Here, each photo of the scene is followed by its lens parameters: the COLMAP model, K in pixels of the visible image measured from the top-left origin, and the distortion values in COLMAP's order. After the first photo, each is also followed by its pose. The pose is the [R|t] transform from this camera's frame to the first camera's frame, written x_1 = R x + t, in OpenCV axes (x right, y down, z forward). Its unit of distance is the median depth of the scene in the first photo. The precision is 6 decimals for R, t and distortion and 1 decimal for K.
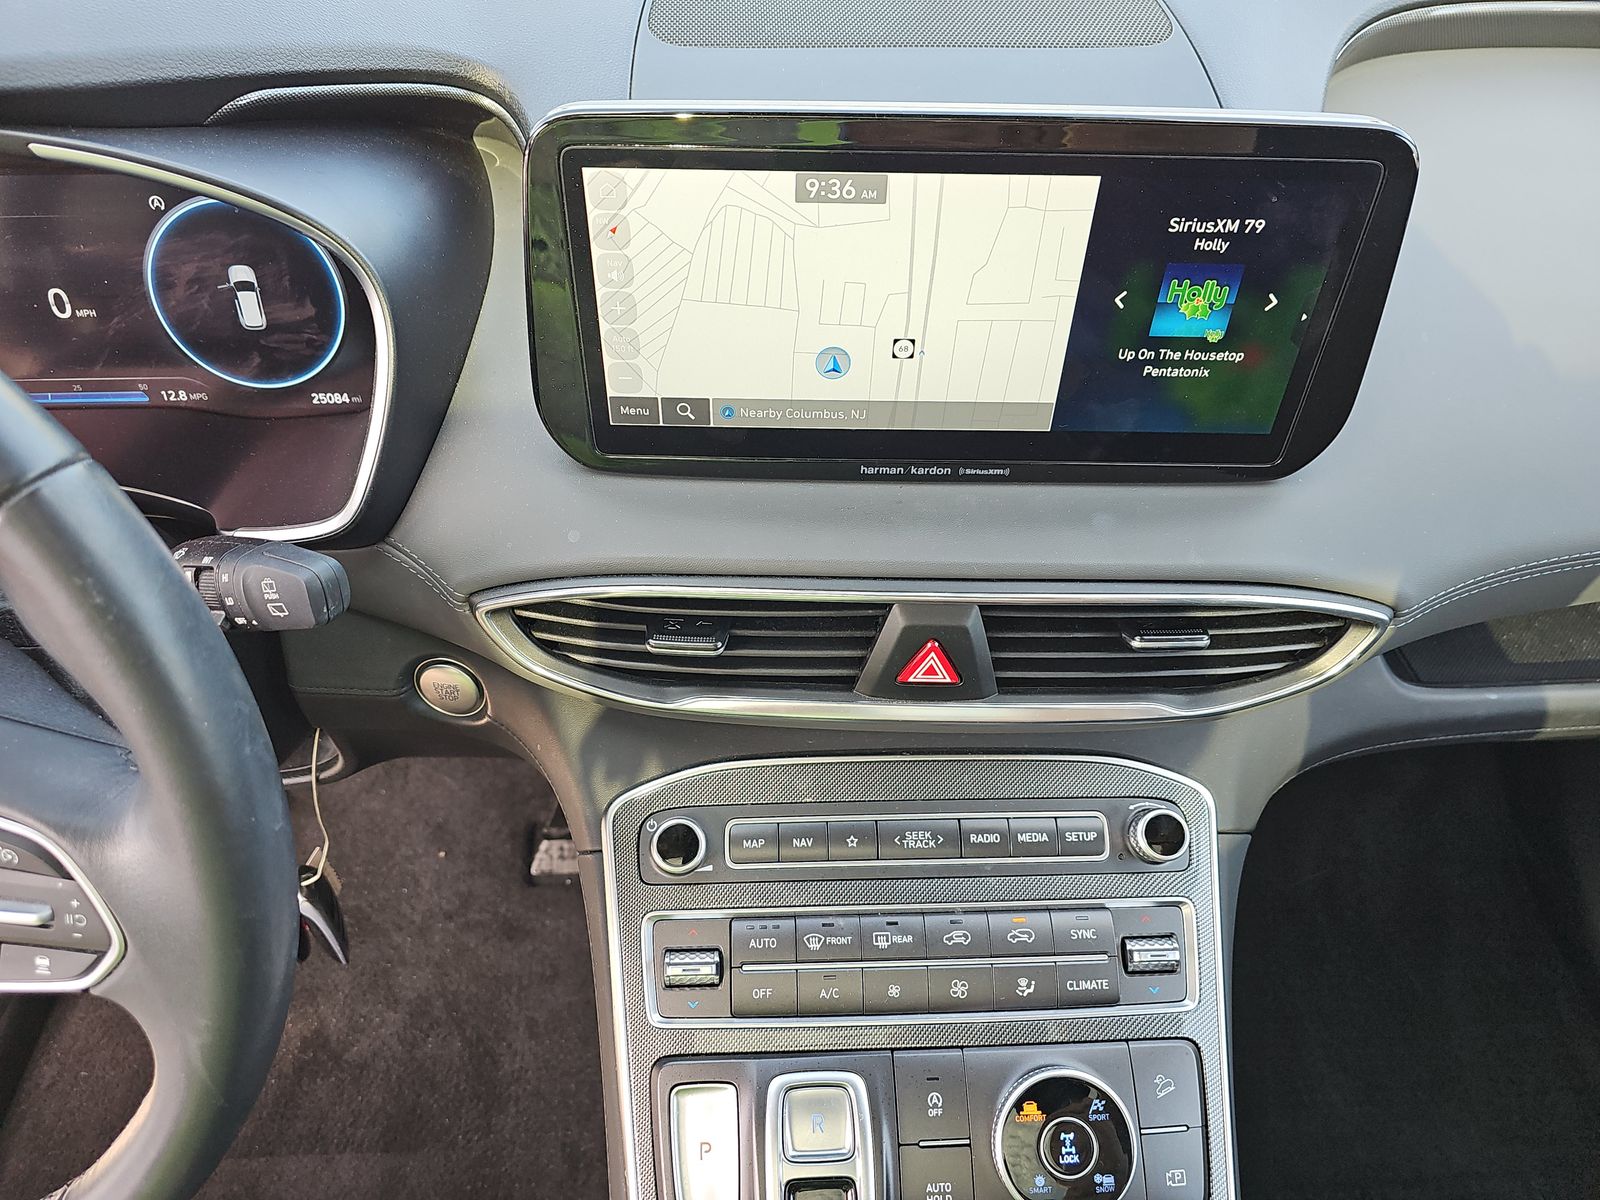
lens RADIAL K [[1076.5, 0, 796.6], [0, 1076.5, 606.0], [0, 0, 1]] dist [0.030193, -0.039274]
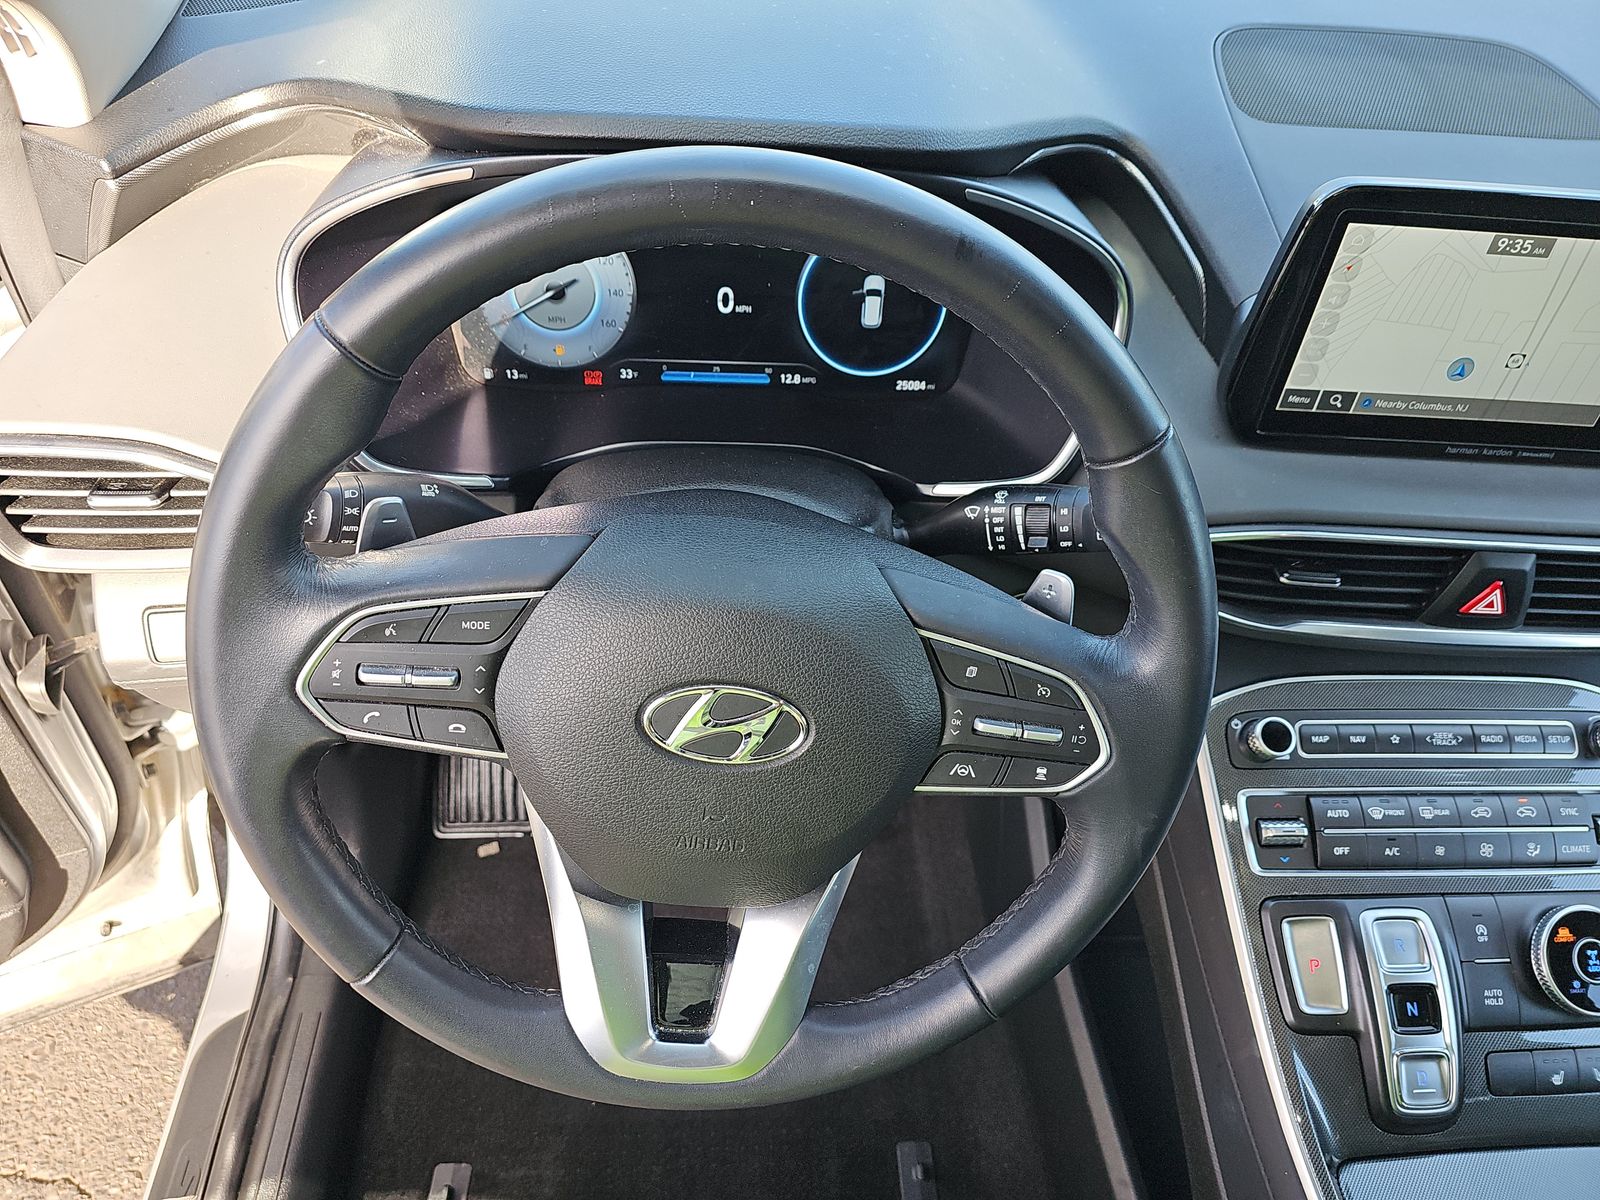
lens RADIAL K [[1076.5, 0, 811.4], [0, 1076.5, 600.2], [0, 0, 1]] dist [0.030193, -0.039274]
pose [[0.998350, 0.027048, 0.050660, -0.737879], [-0.026278, 0.999530, -0.015800, 0.093609], [-0.051064, 0.014442, 0.998591, -0.271362]]
